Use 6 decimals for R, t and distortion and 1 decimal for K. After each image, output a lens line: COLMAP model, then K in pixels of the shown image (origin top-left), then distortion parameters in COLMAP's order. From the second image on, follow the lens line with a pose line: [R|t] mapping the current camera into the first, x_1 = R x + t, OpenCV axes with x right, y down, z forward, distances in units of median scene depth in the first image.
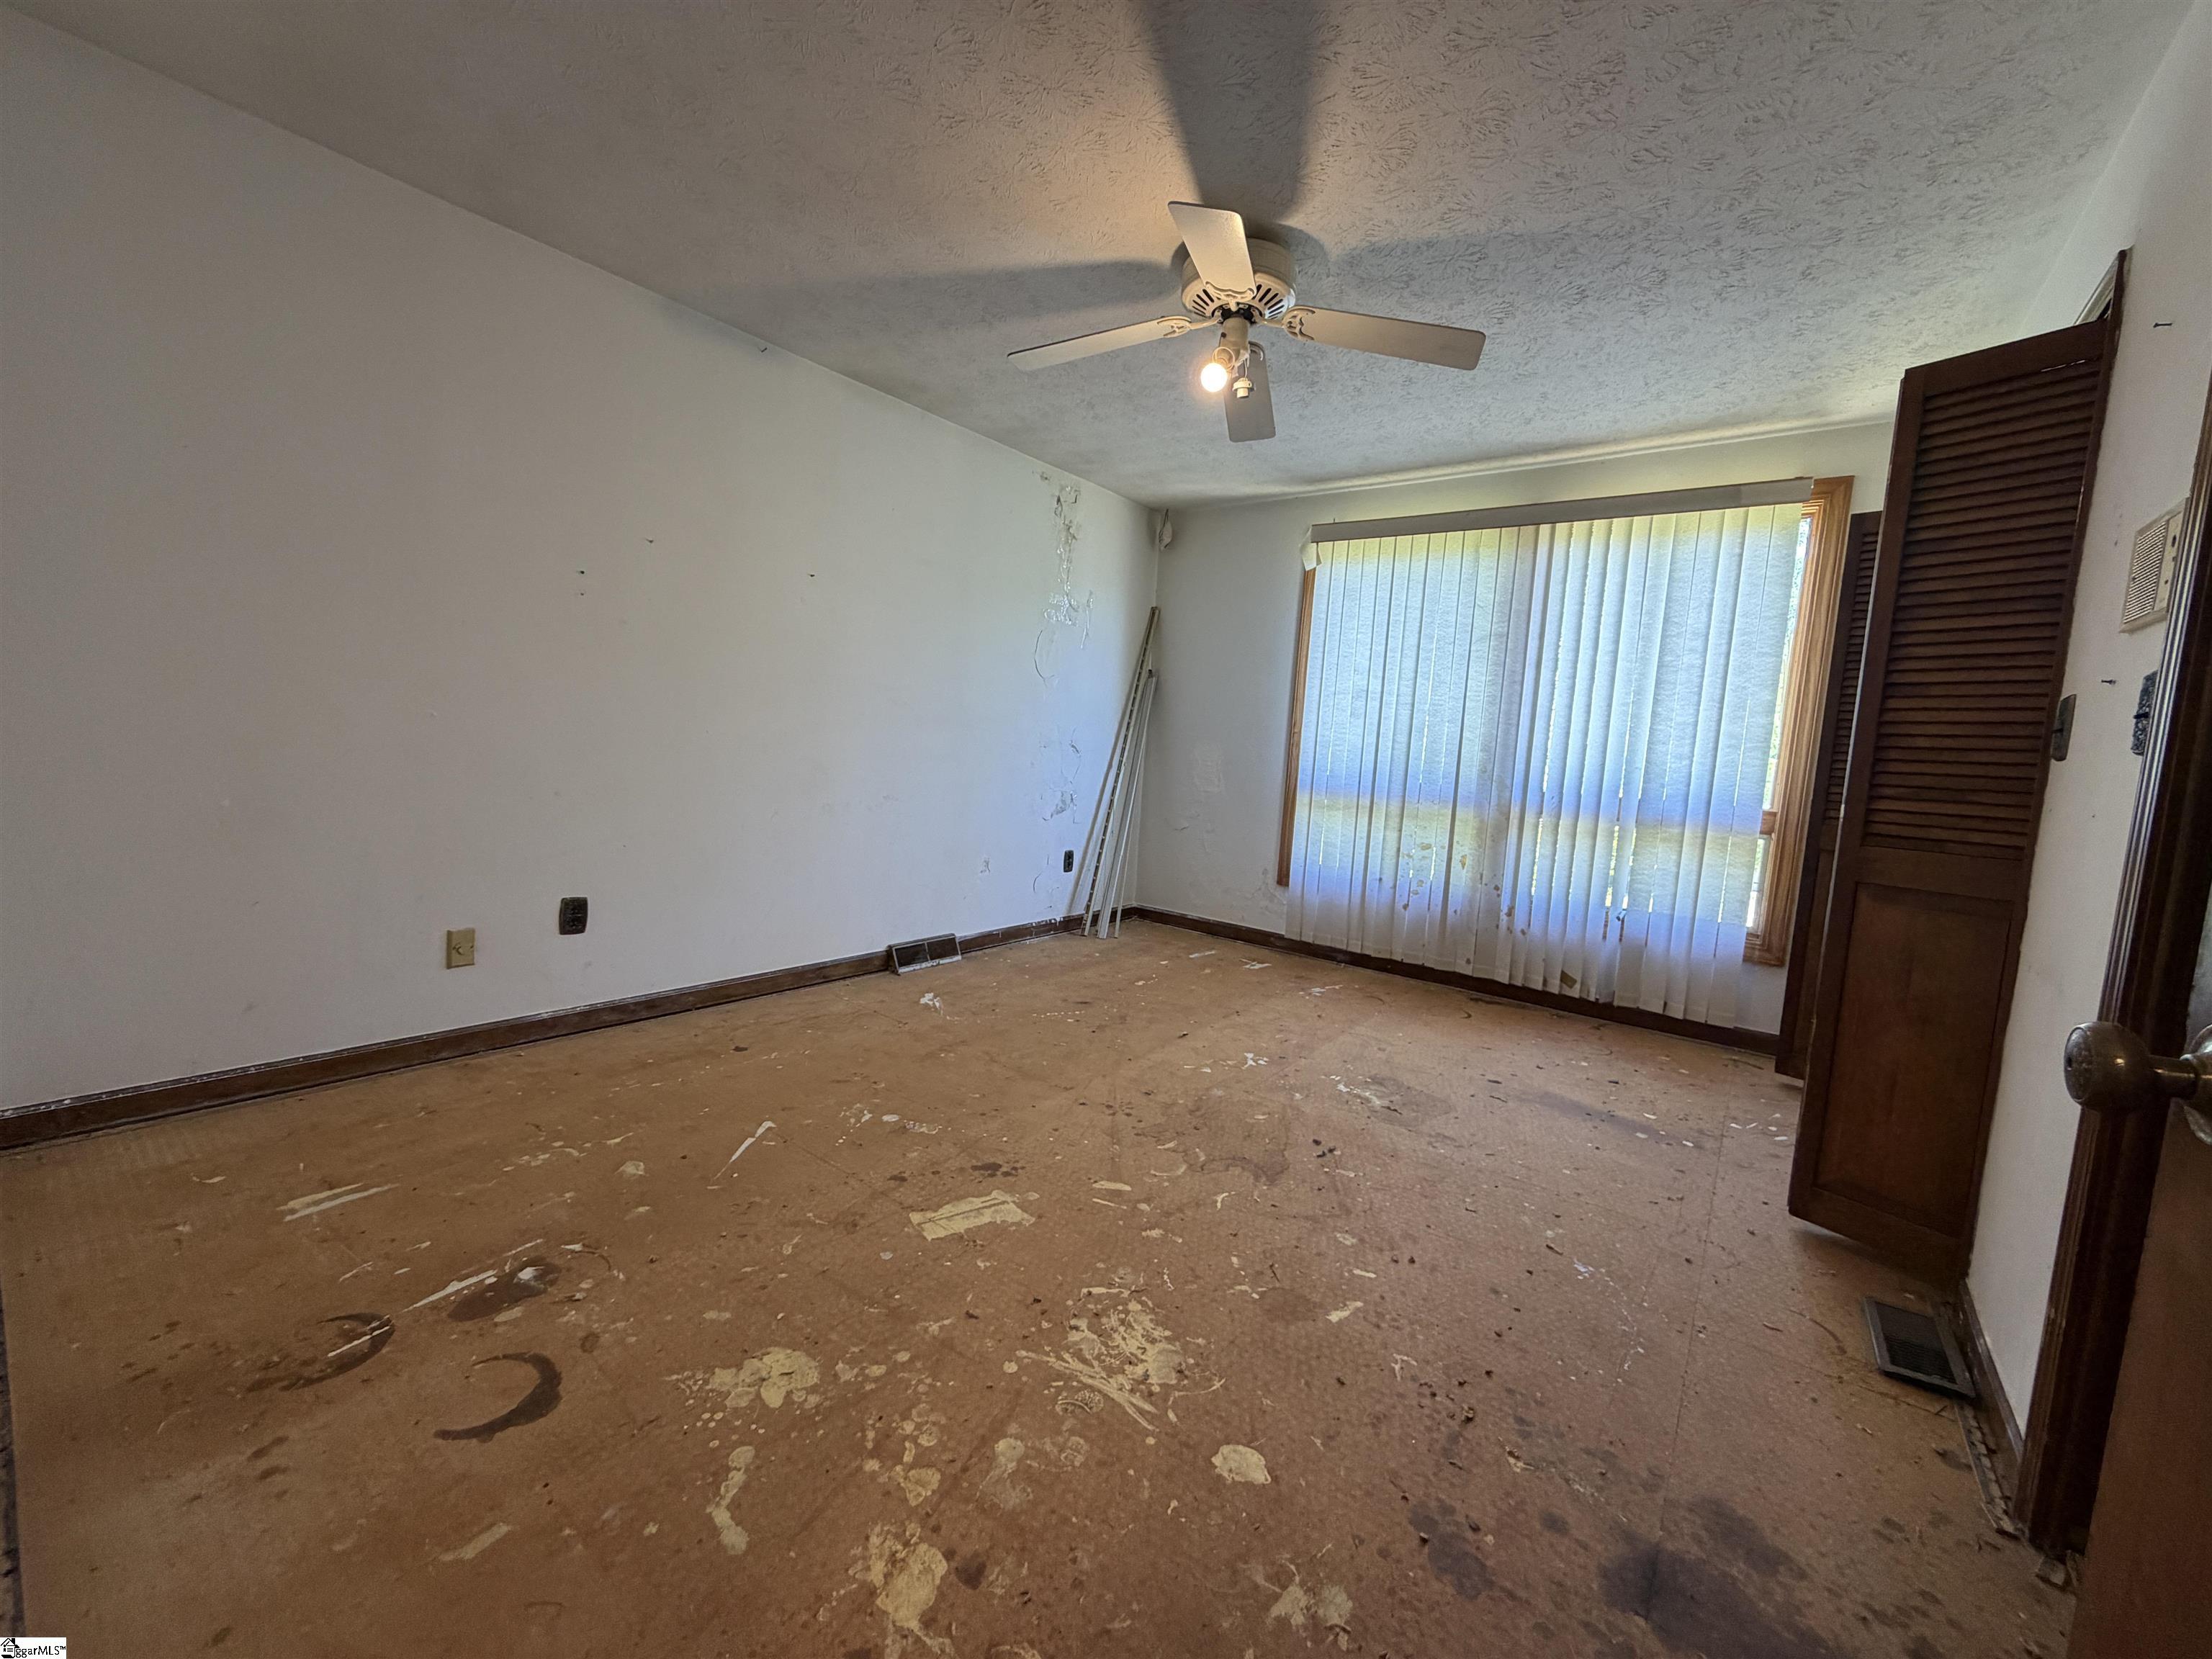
lens RADIAL K [[881.3, 0, 1106.0], [0, 881.3, 829.5], [0, 0, 1]] dist [0.003331, 0.000193]
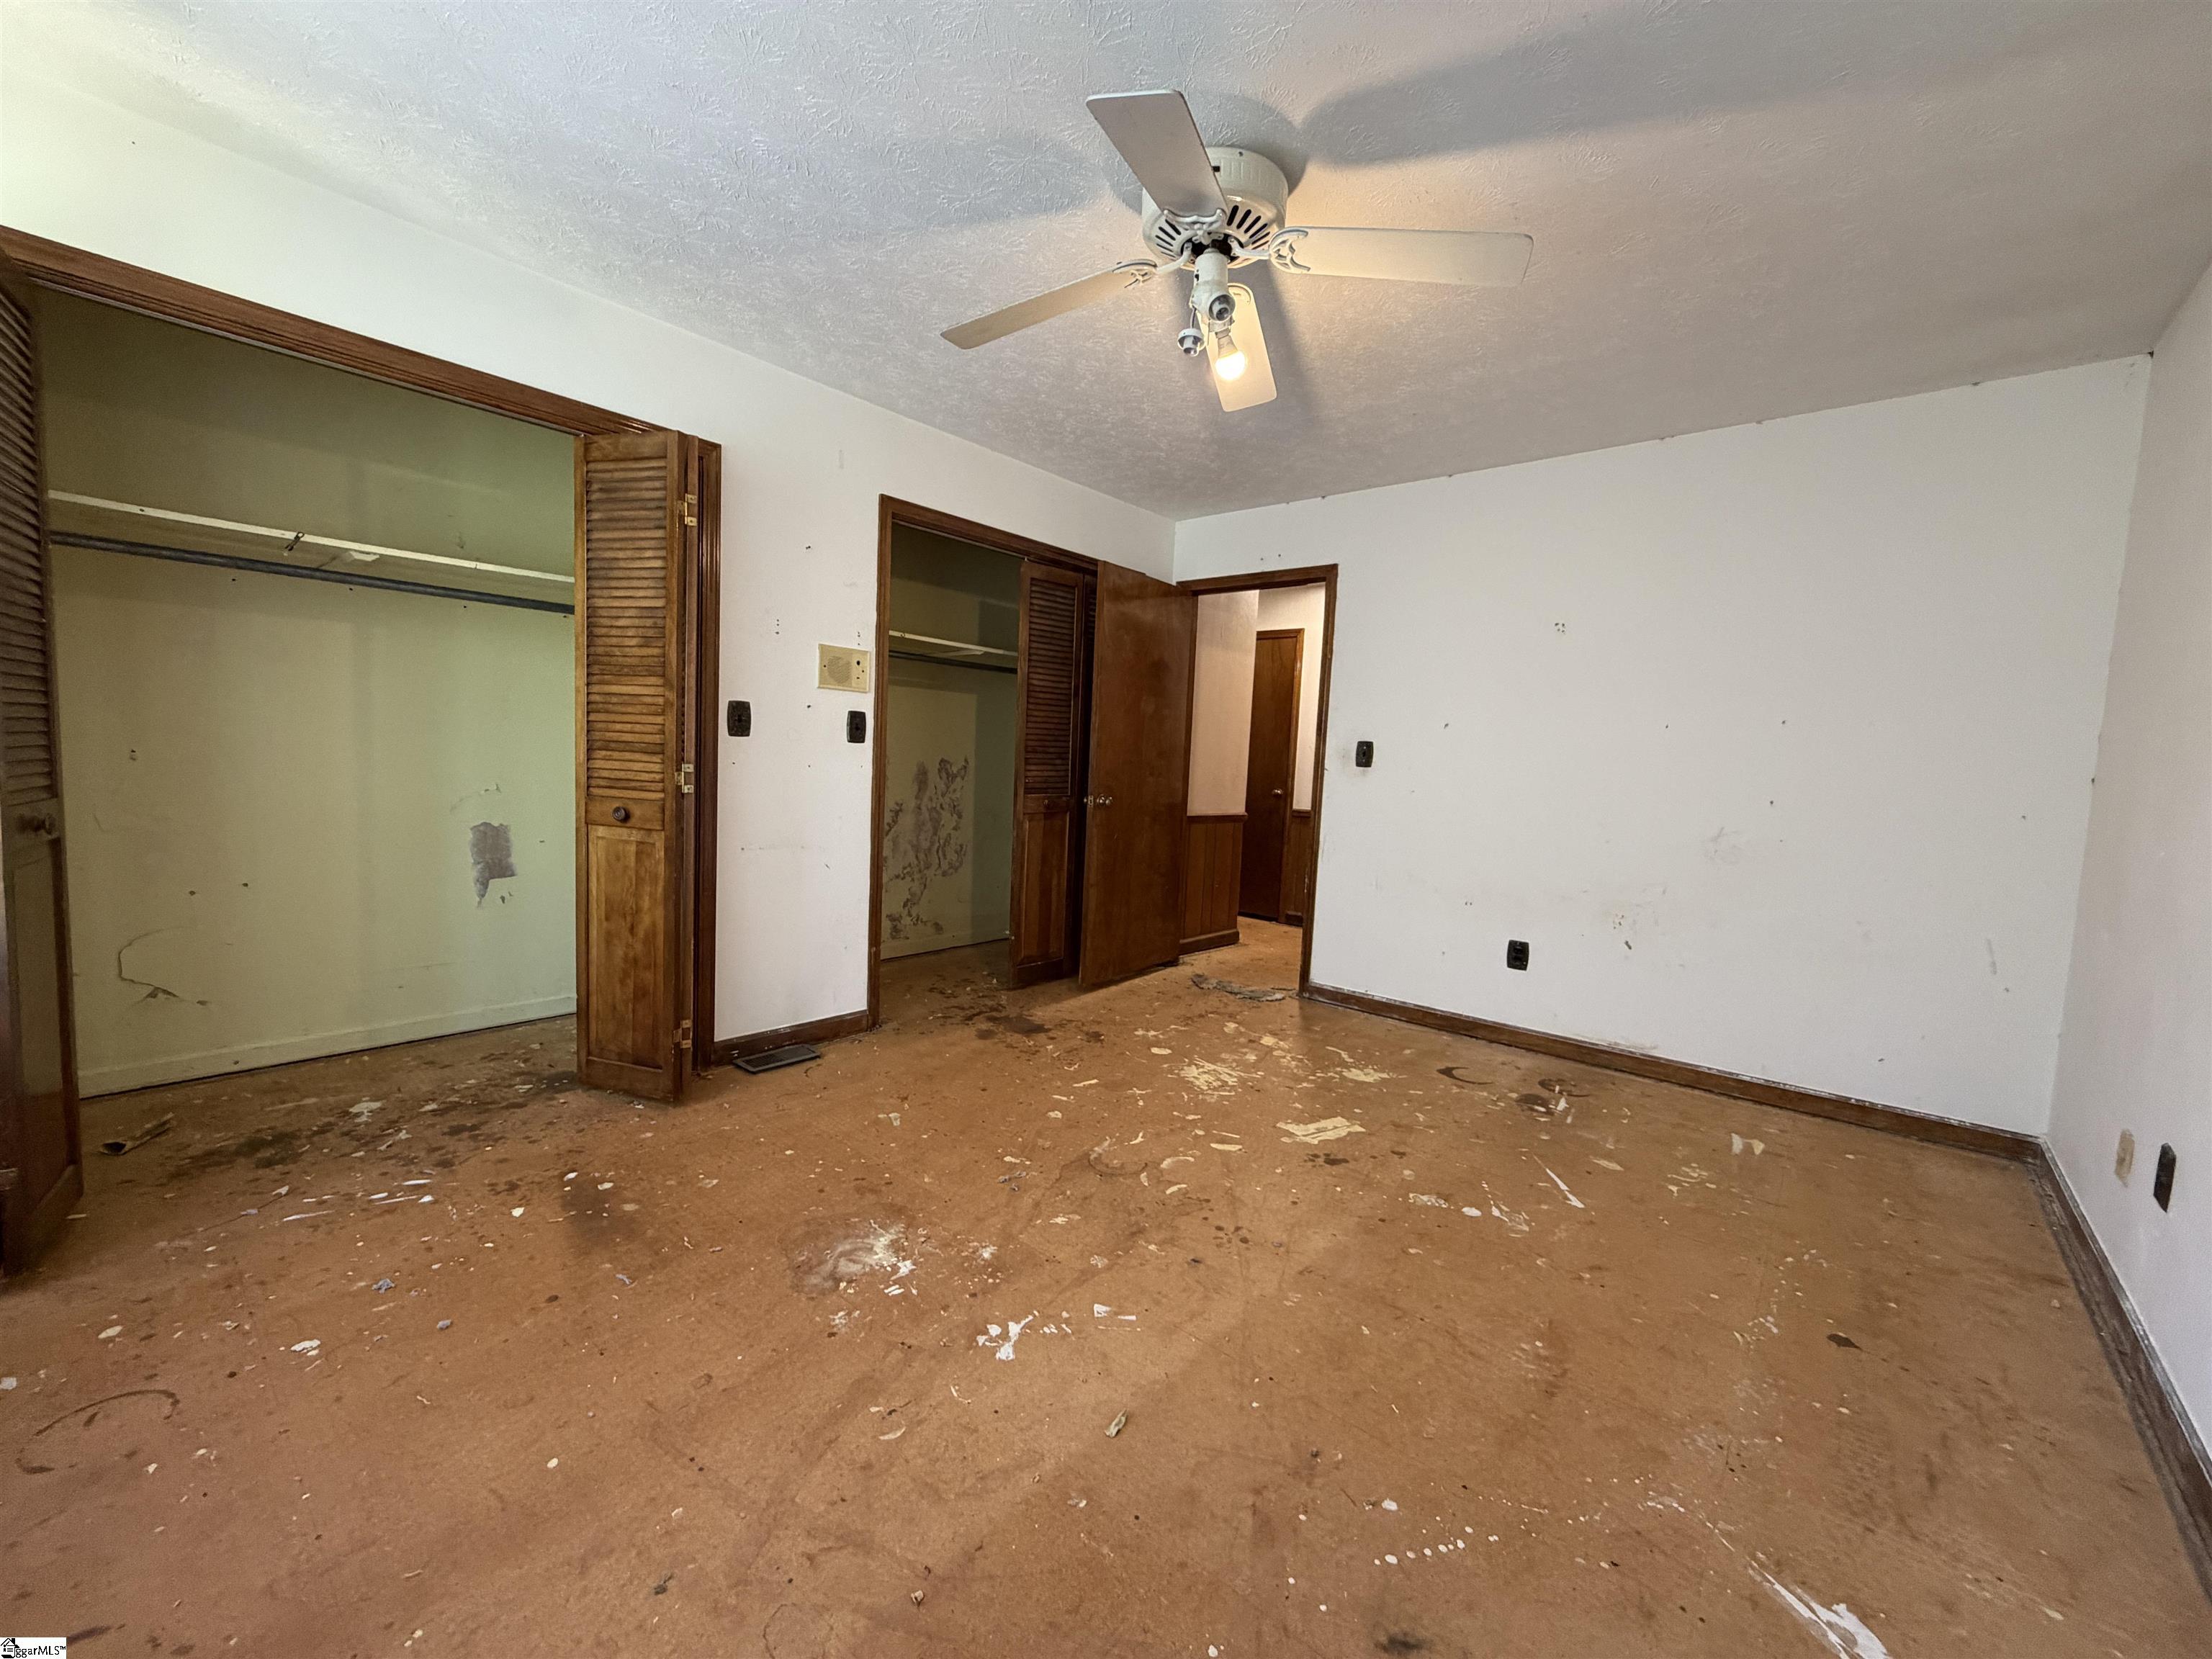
lens RADIAL K [[881.3, 0, 1106.0], [0, 881.3, 829.5], [0, 0, 1]] dist [0.003331, 0.000193]
pose [[-0.992378, -0.114011, 0.046760, 0.205122], [-0.103817, 0.977957, 0.181167, -0.284656], [-0.066385, 0.174931, -0.982340, 2.648719]]
